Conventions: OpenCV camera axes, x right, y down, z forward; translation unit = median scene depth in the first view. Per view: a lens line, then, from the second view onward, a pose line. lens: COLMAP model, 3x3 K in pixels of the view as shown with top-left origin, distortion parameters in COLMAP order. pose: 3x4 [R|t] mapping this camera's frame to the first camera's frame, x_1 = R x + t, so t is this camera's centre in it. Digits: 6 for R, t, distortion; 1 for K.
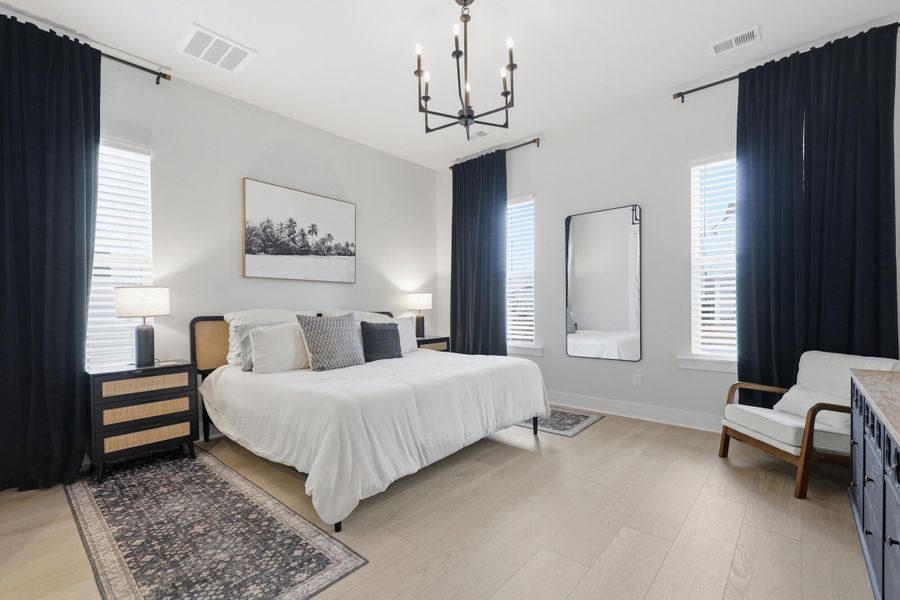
lens RADIAL K [[394.1, 0, 450.0], [0, 394.1, 306.2], [0, 0, 1]] dist [0.005416, 0.000643]
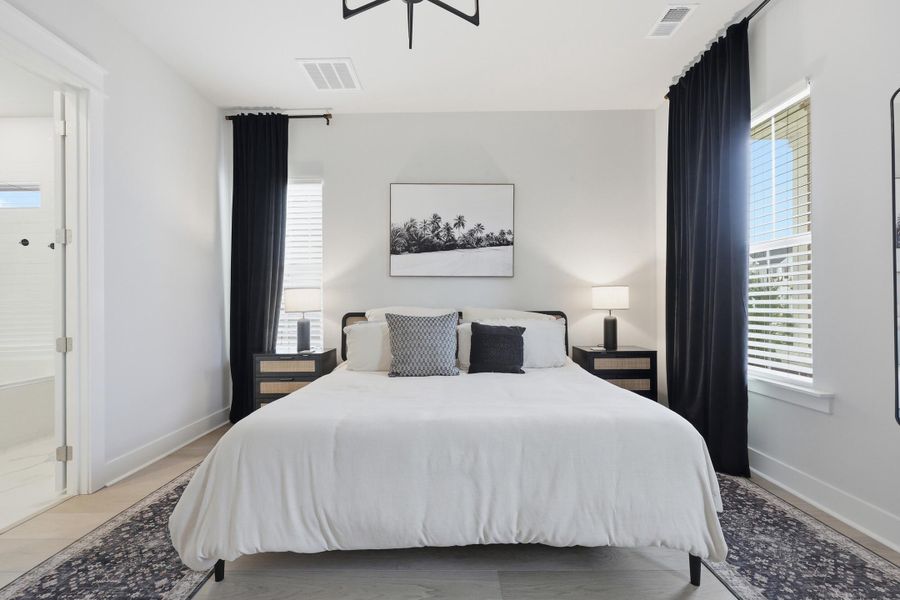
lens RADIAL K [[367.1, 0, 448.8], [0, 367.1, 300.2], [0, 0, 1]] dist [0.001485, 0.000455]
pose [[0.657060, -0.002897, -0.753833, 0.314184], [-0.002117, 0.999982, -0.005688, -0.004204], [0.753836, 0.005334, 0.657041, 0.442956]]
